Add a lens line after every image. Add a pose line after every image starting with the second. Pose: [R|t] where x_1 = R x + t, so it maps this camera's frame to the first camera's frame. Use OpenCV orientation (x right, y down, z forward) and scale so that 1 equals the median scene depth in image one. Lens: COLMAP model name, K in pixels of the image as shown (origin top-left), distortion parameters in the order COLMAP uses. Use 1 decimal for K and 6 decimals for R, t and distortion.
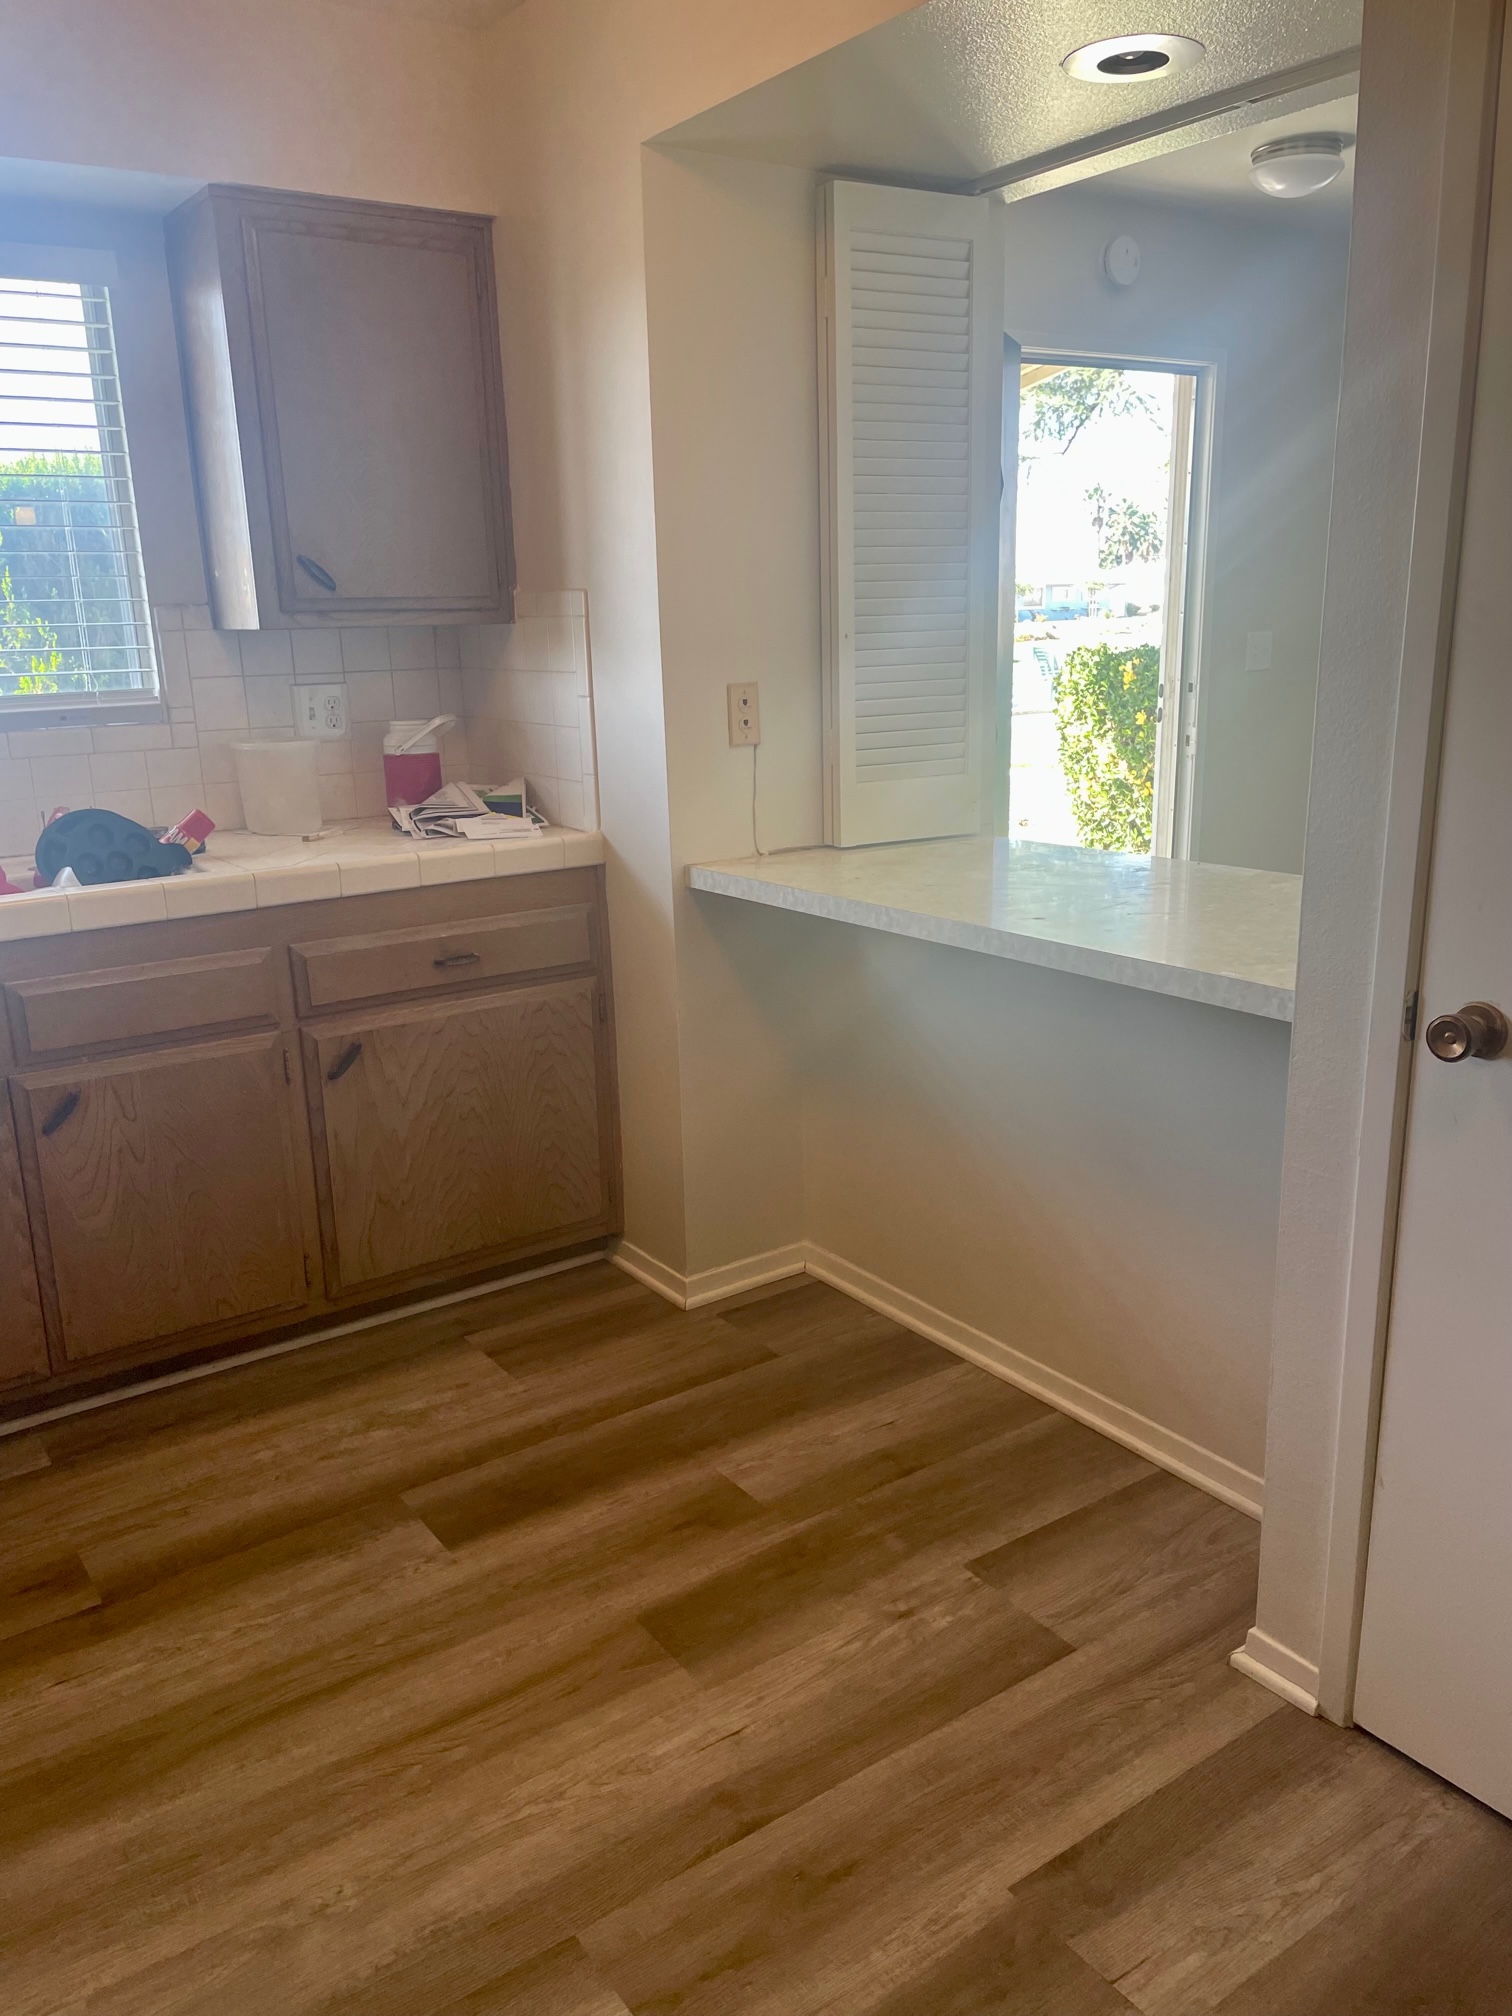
lens RADIAL K [[1519.6, 0, 763.5], [0, 1519.6, 997.8], [0, 0, 1]] dist [0.093266, -0.110437]
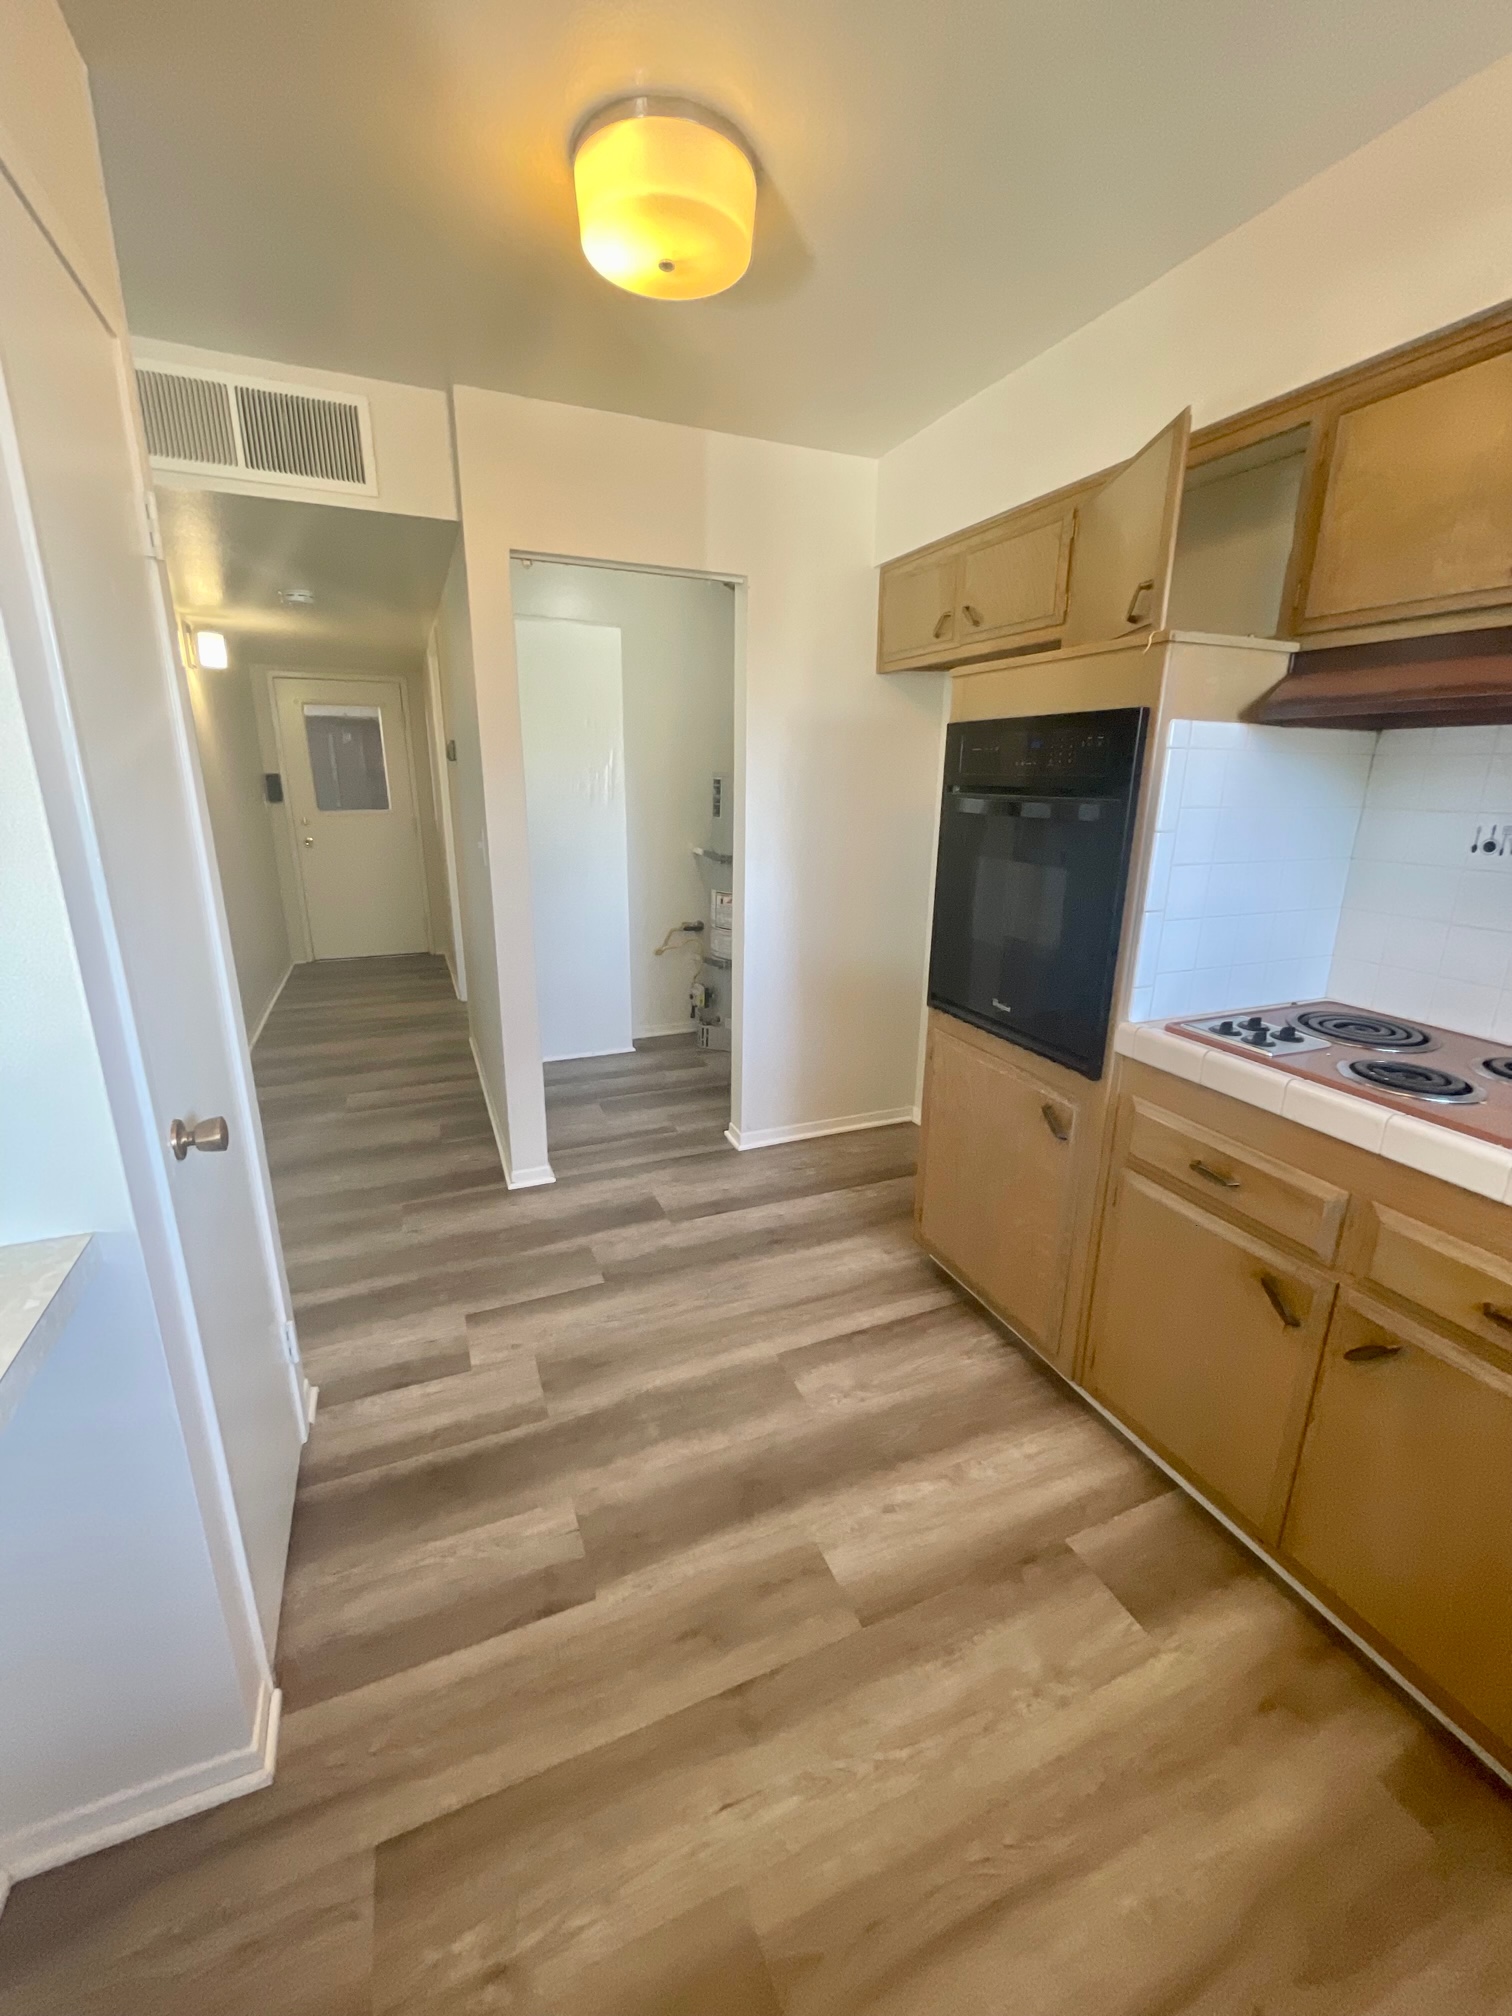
lens RADIAL K [[821.7, 0, 756.0], [0, 821.7, 1008.0], [0, 0, 1]] dist [-0.001714, -0.000267]
pose [[-0.977110, -0.044732, 0.207978, -0.122015], [0.065422, 0.867080, 0.493854, -0.289592], [-0.202425, 0.496156, -0.844306, 1.069181]]
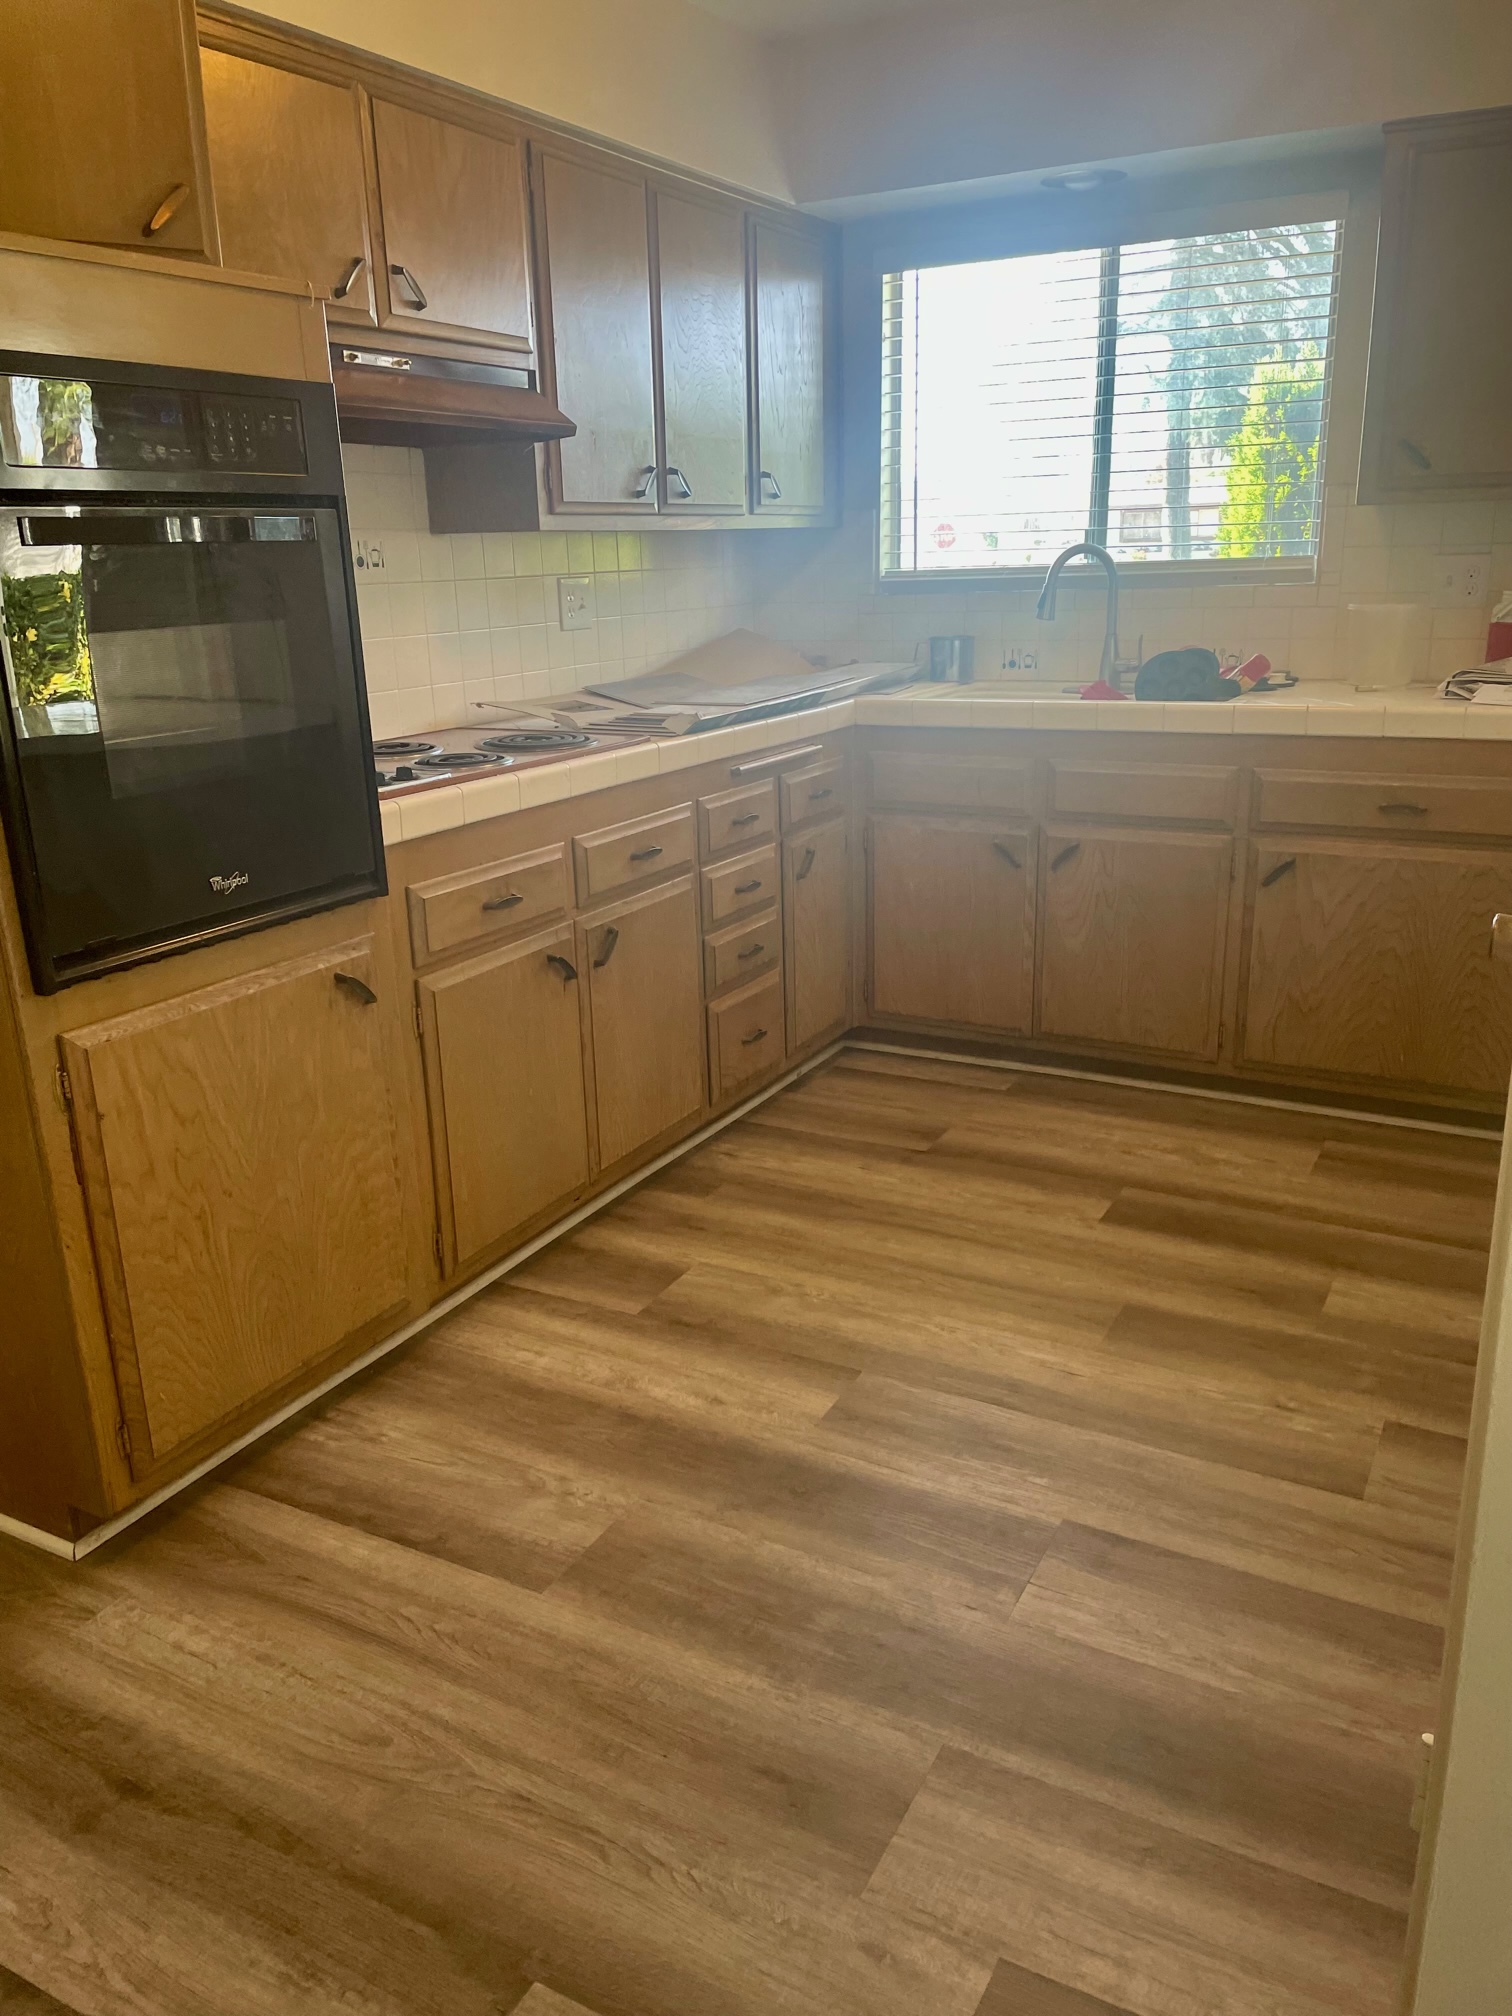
lens RADIAL K [[1519.6, 0, 763.5], [0, 1519.6, 997.8], [0, 0, 1]] dist [0.093266, -0.110437]
pose [[0.444812, 0.268653, -0.854382, 0.778807], [-0.204587, 0.959208, 0.195101, -0.022629], [0.871944, 0.088012, 0.481630, 0.109228]]
